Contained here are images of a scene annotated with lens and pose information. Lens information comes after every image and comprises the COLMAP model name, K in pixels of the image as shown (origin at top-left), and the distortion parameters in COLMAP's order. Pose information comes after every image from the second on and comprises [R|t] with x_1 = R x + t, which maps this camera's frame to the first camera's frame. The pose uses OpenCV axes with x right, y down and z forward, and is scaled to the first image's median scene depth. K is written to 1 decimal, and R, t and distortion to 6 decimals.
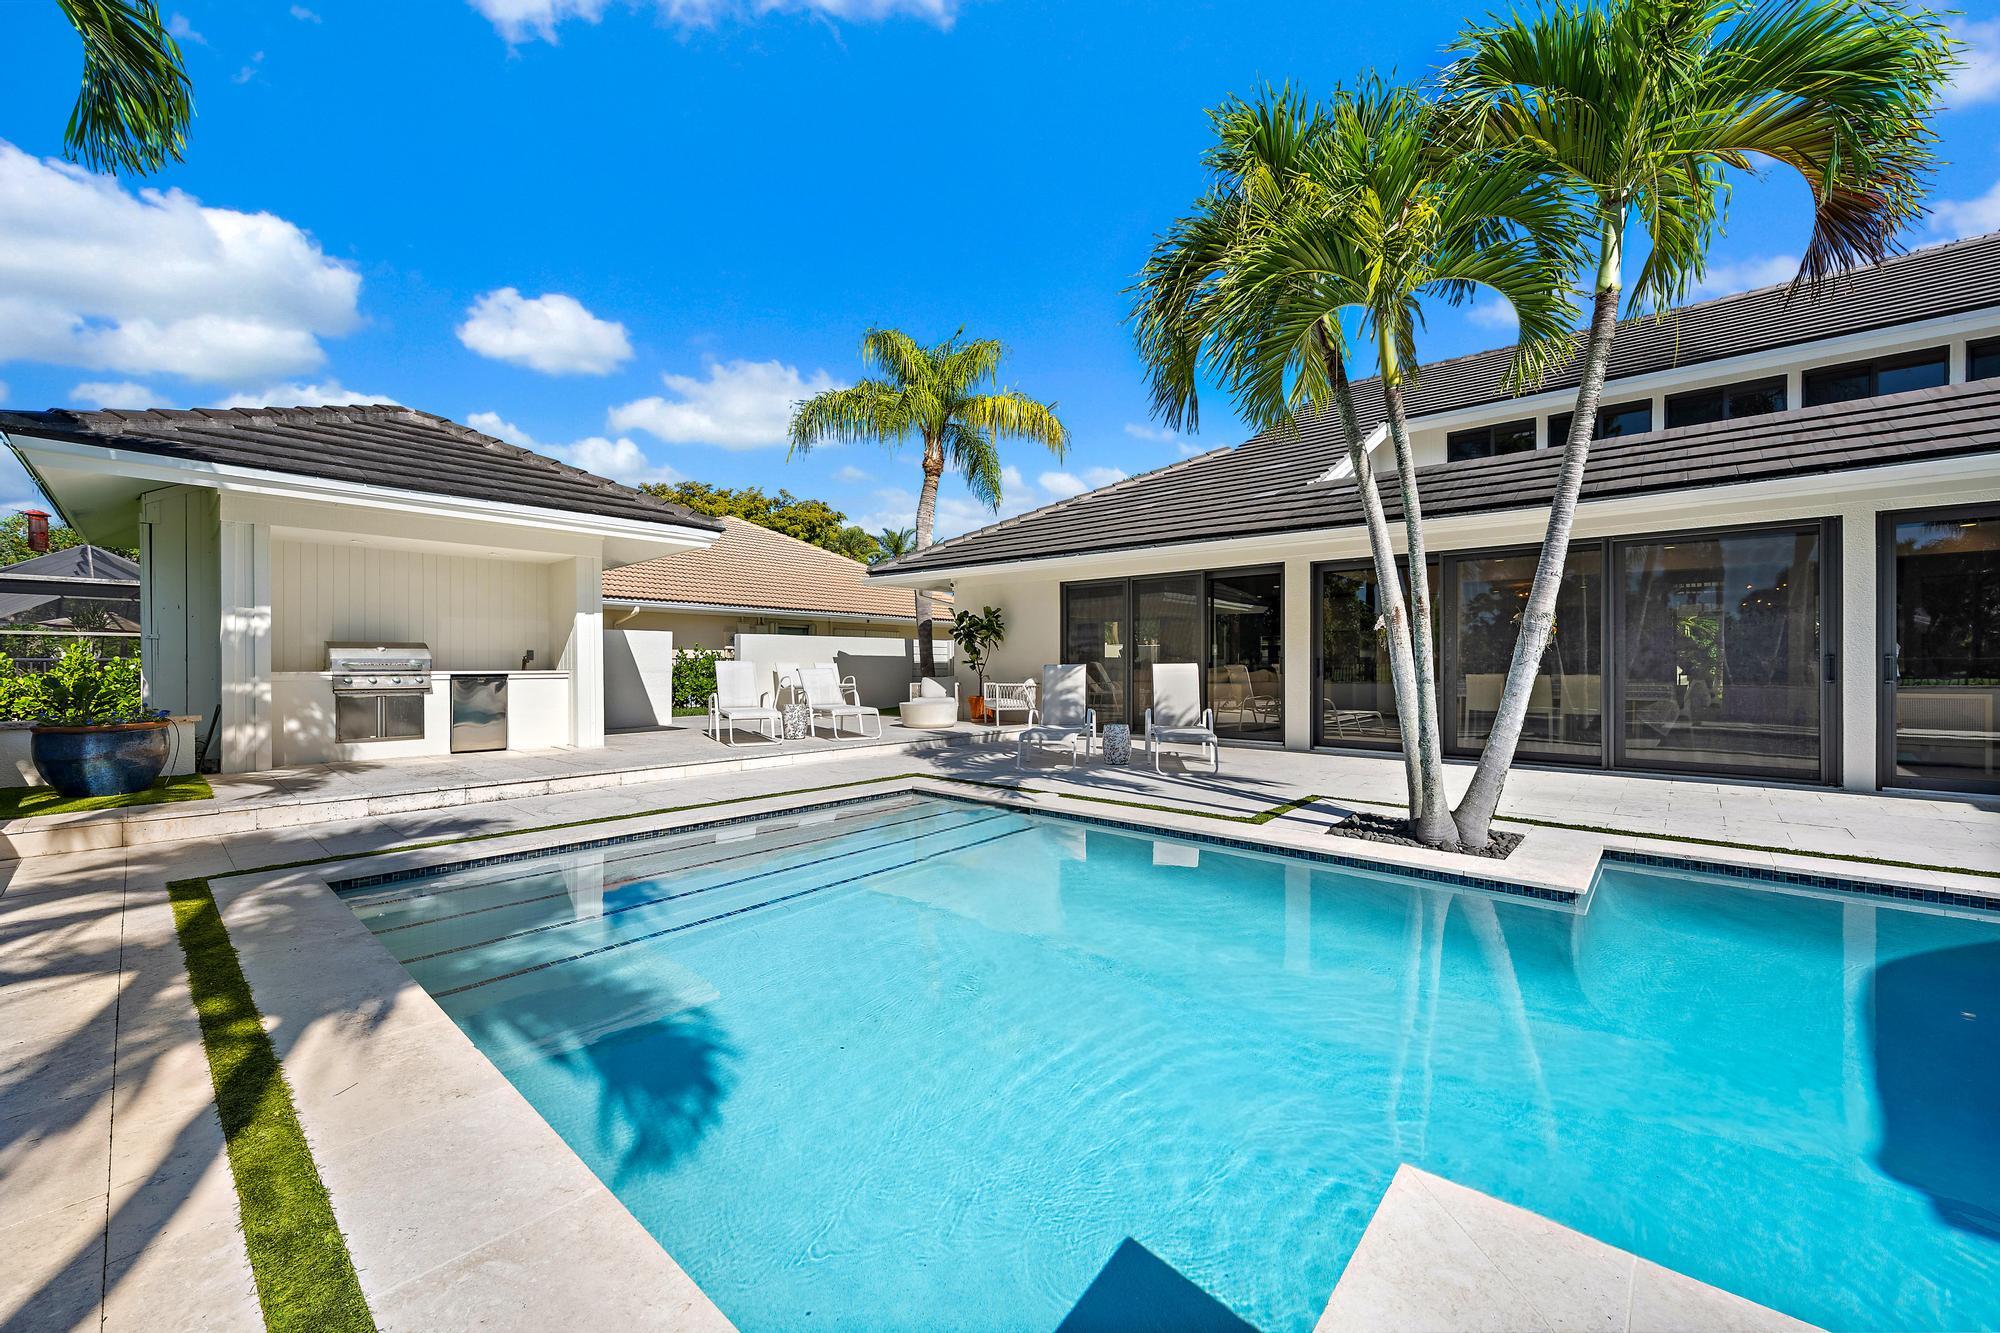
lens RADIAL K [[769.1, 0, 1002.8], [0, 769.1, 661.9], [0, 0, 1]] dist [-0.001104, -0.000251]
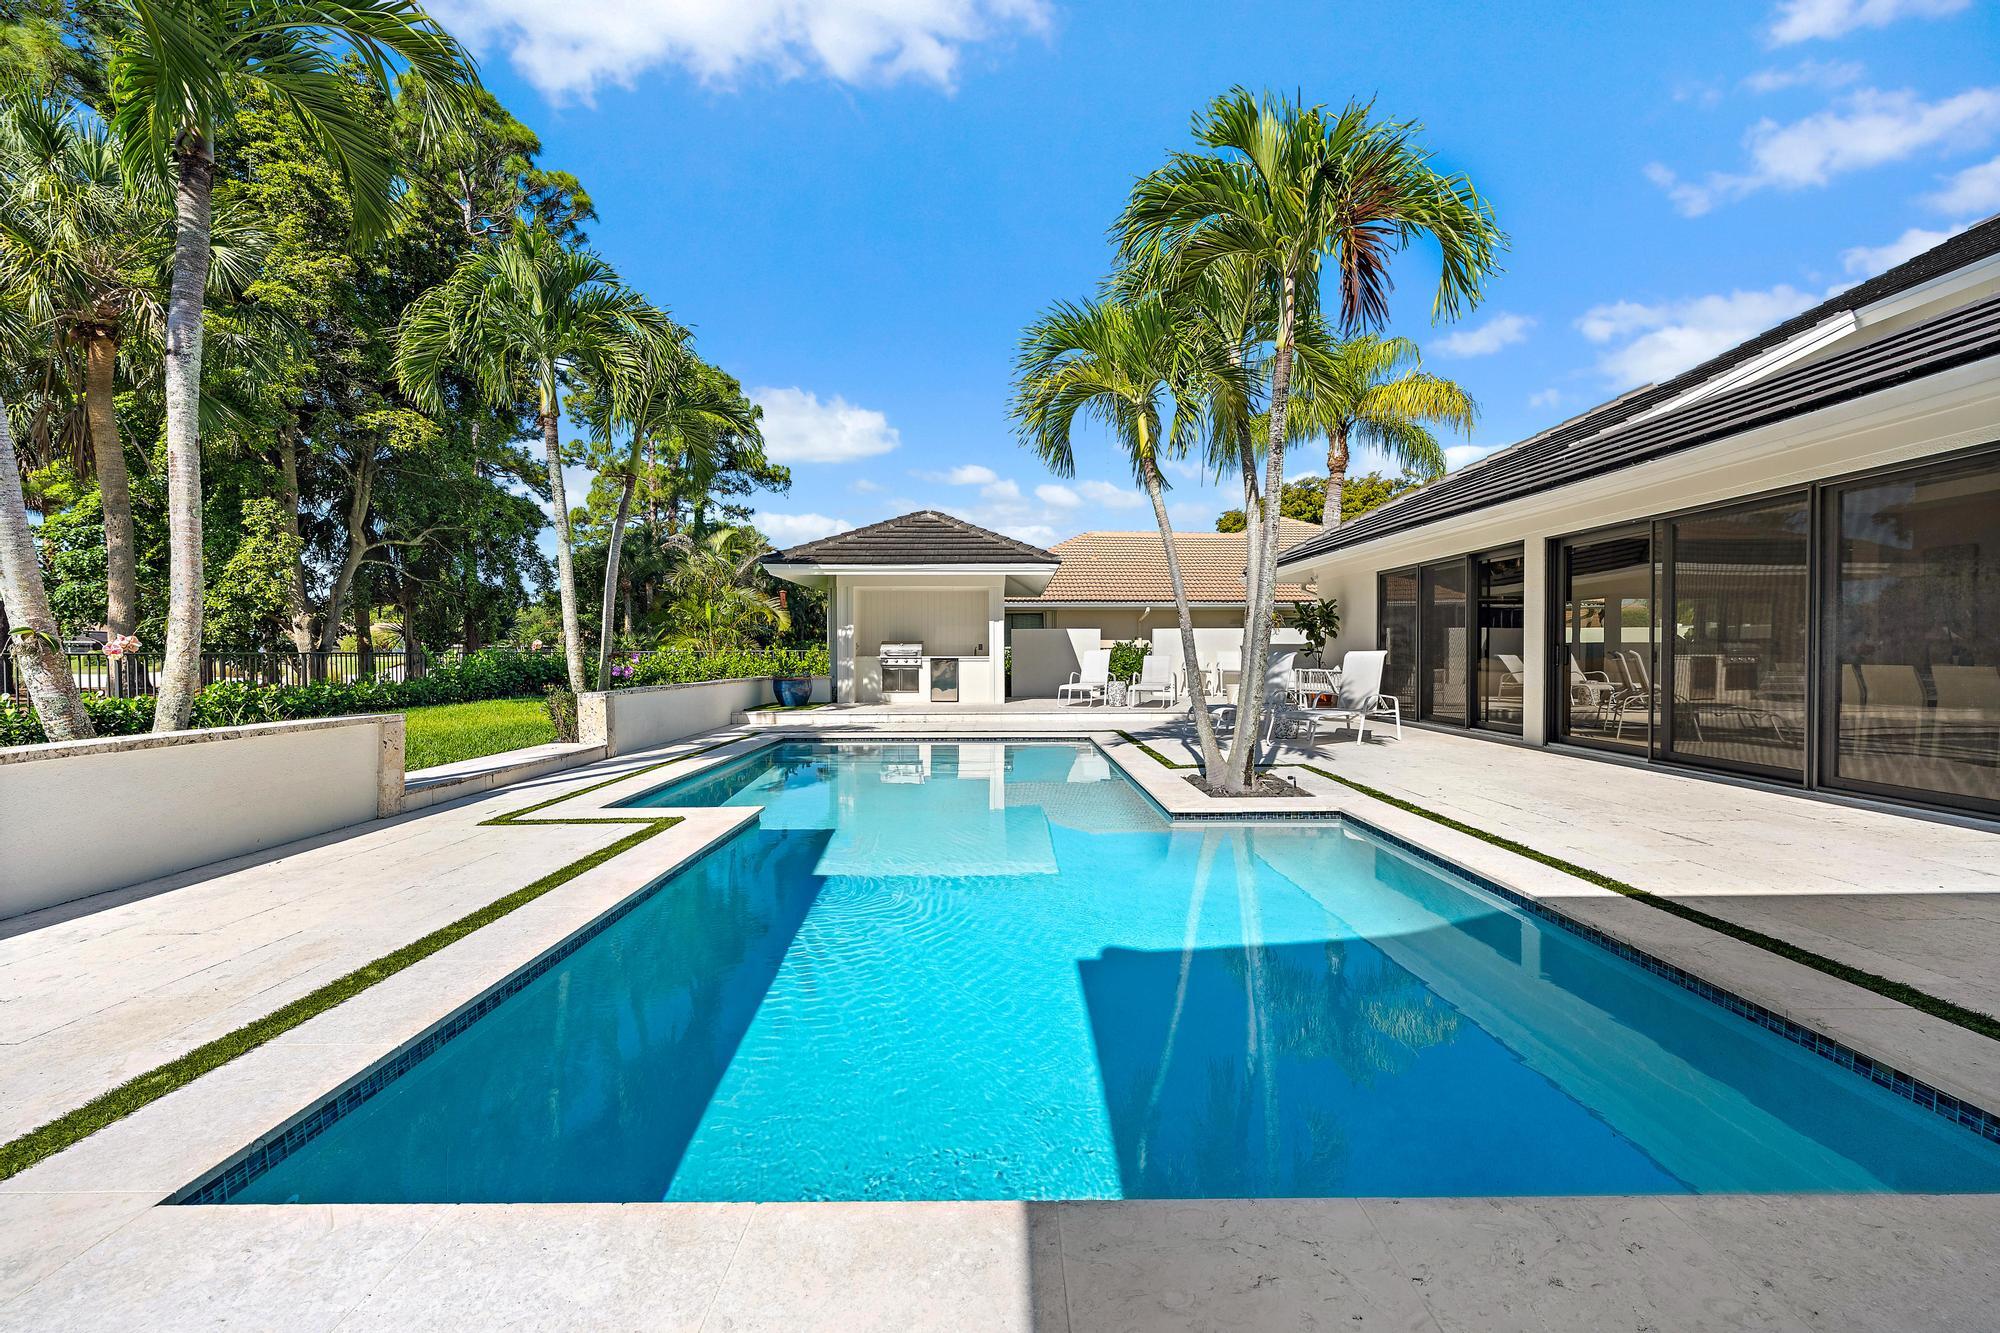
lens RADIAL K [[786.8, 0, 1004.8], [0, 786.8, 660.1], [0, 0, 1]] dist [-0.000645, 0.000104]
pose [[0.665942, 0.006083, -0.745979, 0.830911], [0.002359, 0.999945, 0.010260, 0.002212], [0.746000, -0.008593, 0.665891, -0.113174]]
